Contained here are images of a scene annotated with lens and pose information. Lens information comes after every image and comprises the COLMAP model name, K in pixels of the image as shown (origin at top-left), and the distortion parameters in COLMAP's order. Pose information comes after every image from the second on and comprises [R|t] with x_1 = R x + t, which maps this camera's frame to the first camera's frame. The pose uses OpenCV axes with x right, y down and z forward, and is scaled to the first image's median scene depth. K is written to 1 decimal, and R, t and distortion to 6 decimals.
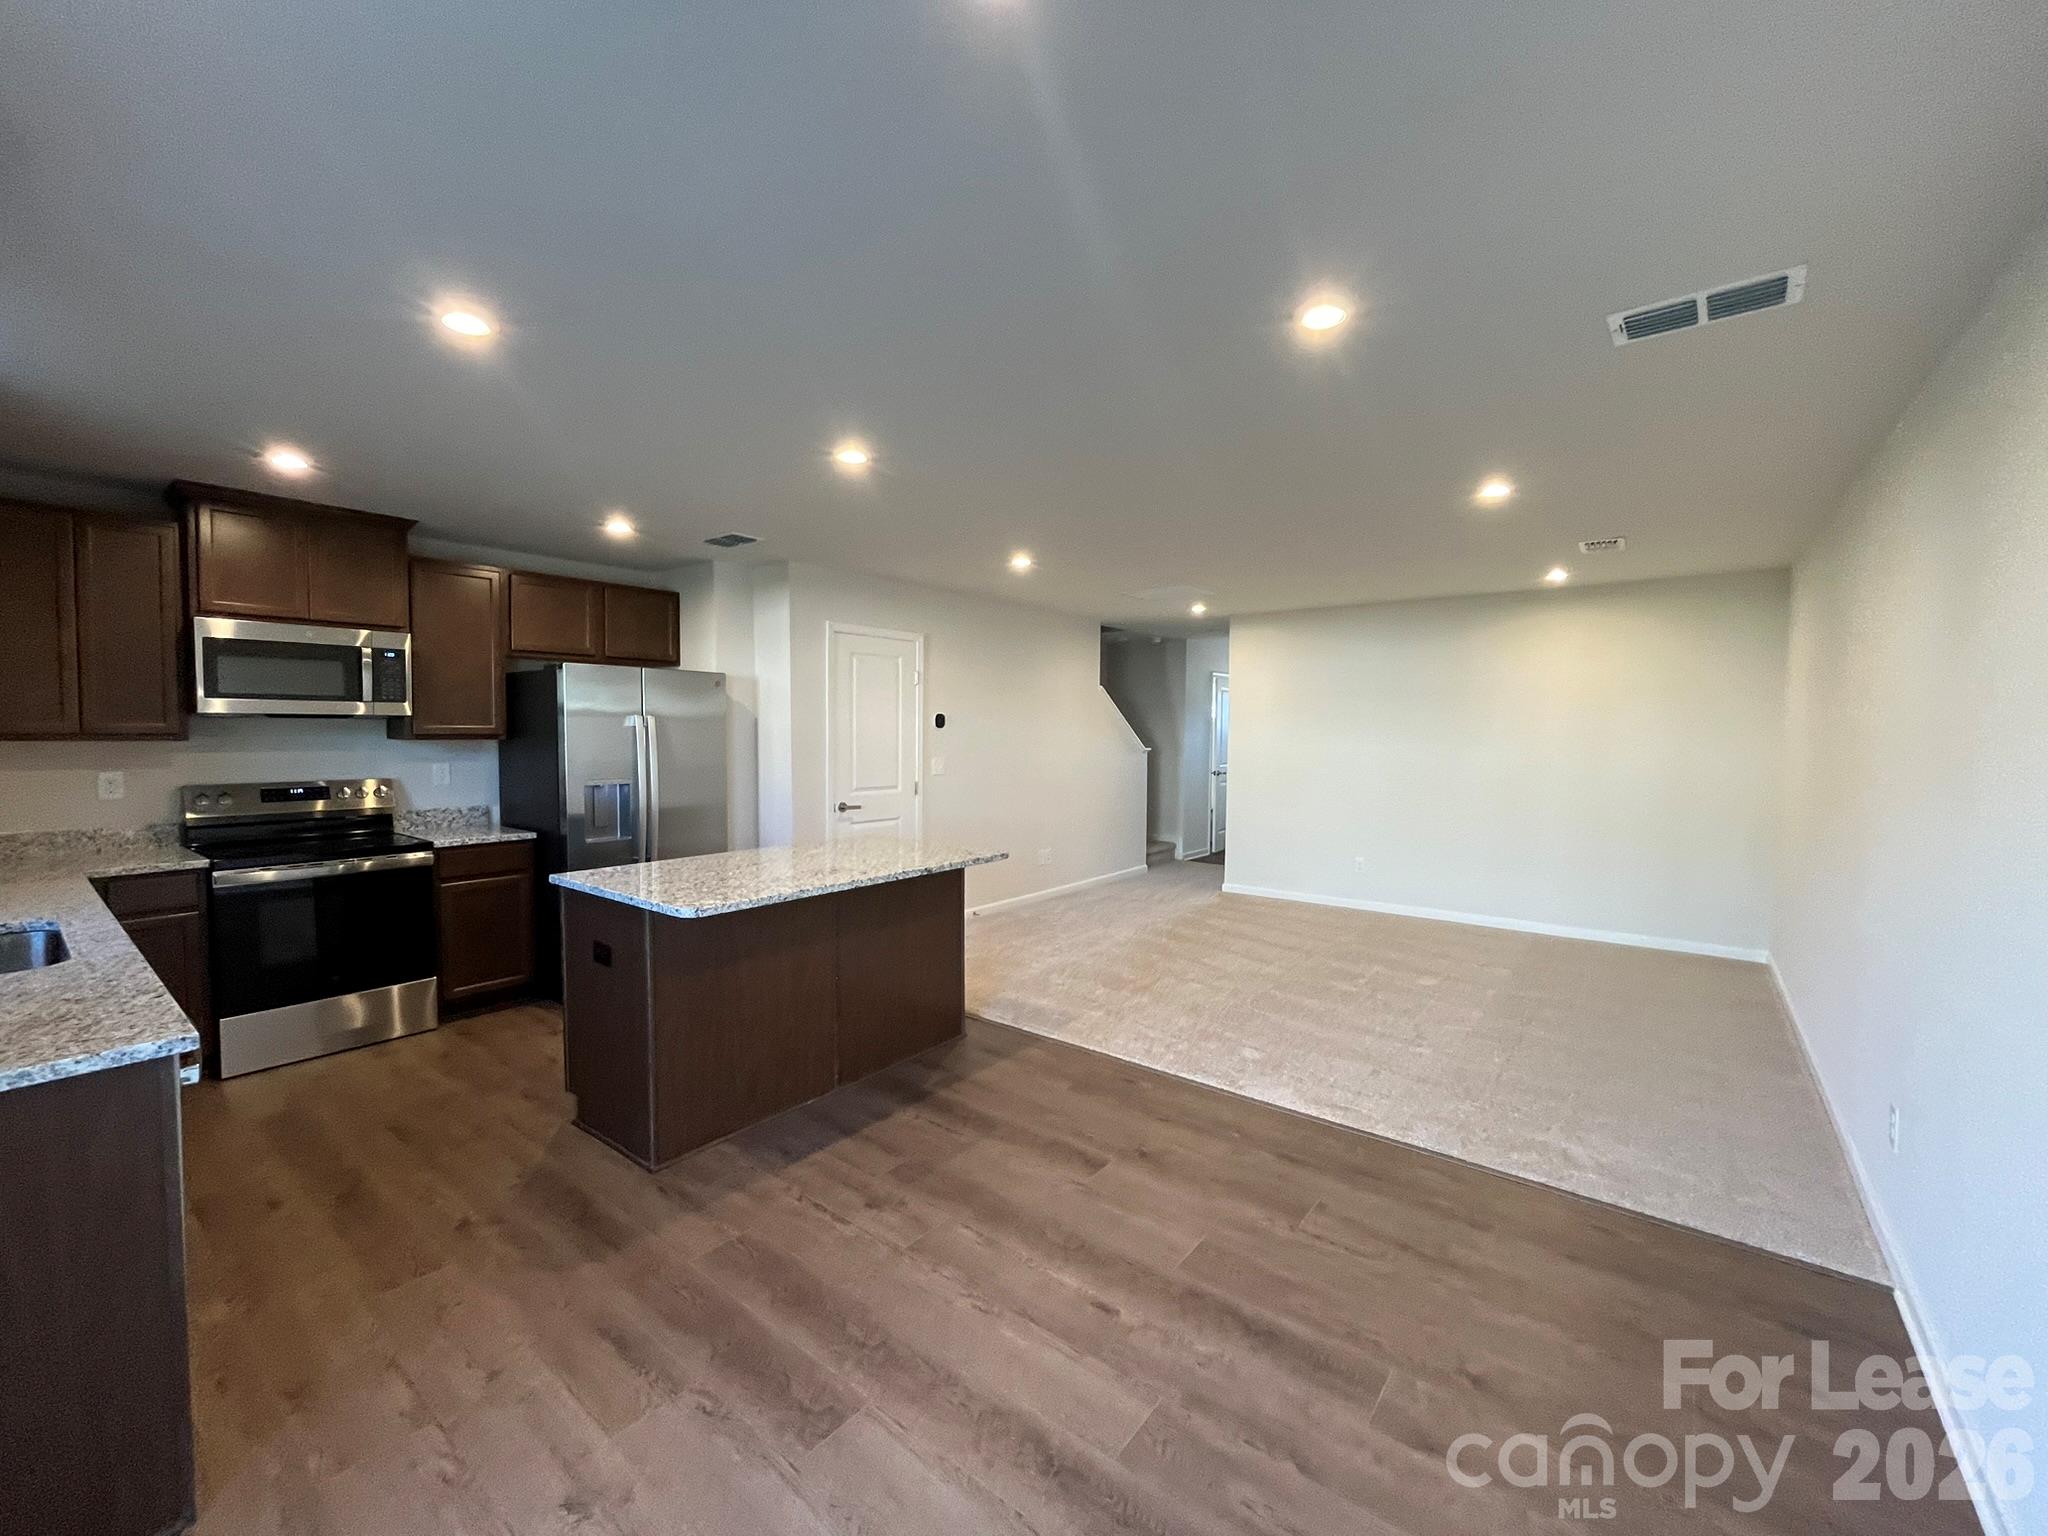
lens RADIAL K [[827.4, 0, 1022.5], [0, 827.4, 765.7], [0, 0, 1]] dist [0.000170, -0.000478]
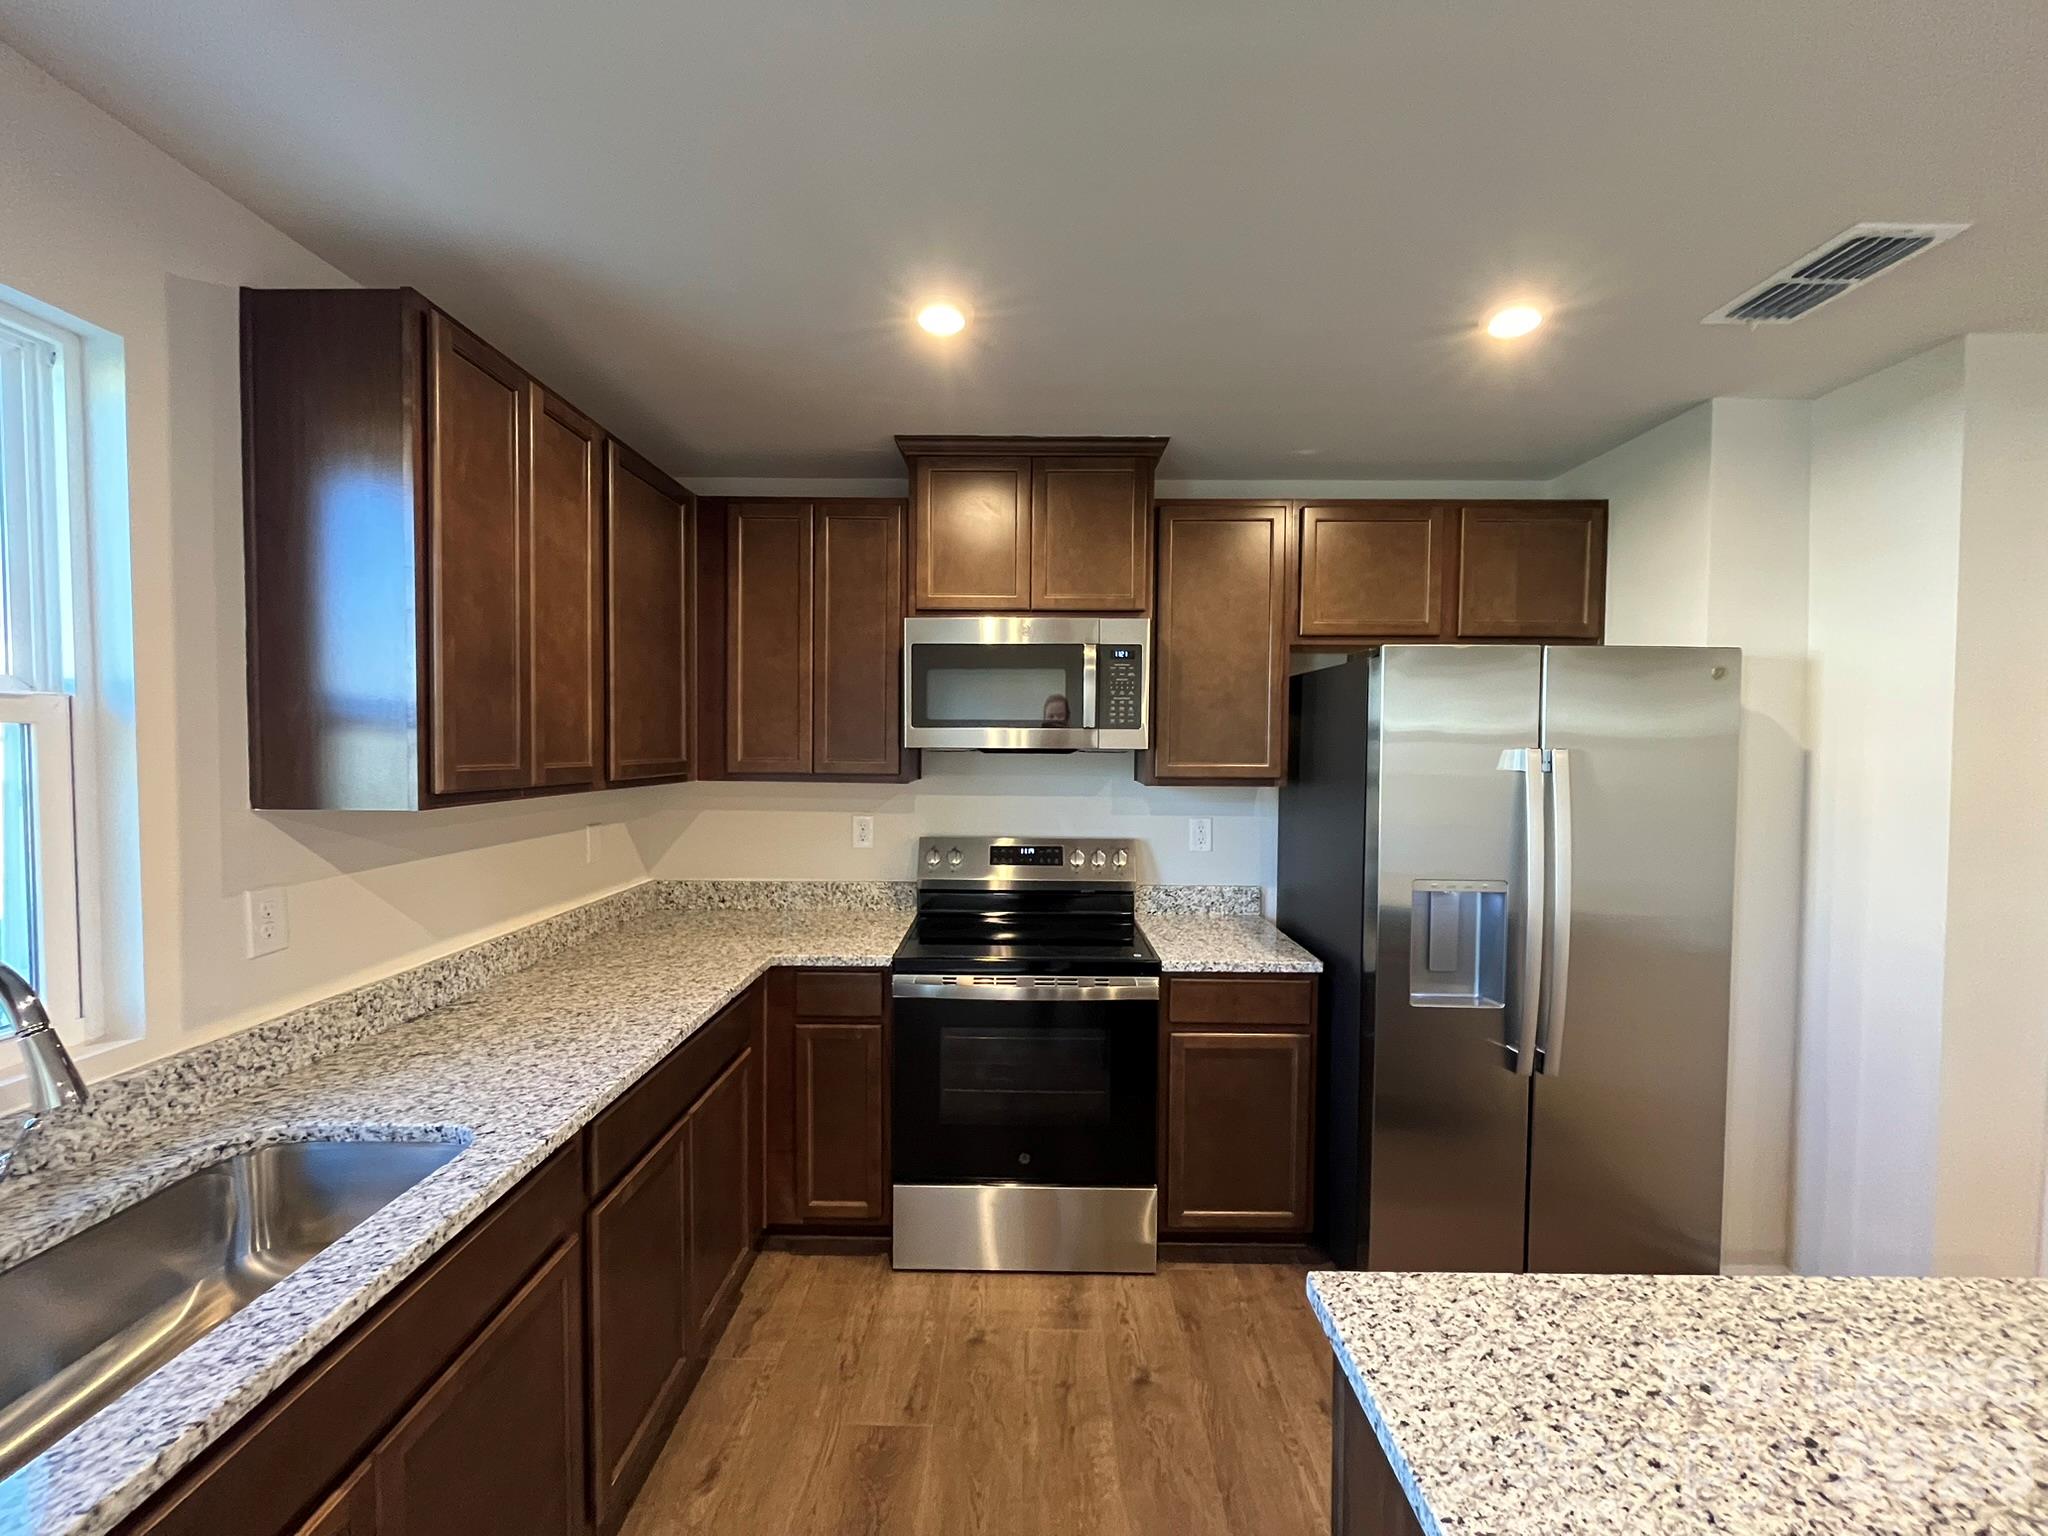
lens RADIAL K [[827.4, 0, 1023.2], [0, 827.4, 774.2], [0, 0, 1]] dist [0.000170, -0.000478]
pose [[0.612684, 0.022846, -0.789998, -0.280829], [-0.035733, 0.999361, 0.001188, -0.032507], [0.789520, 0.027501, 0.613109, 0.500951]]
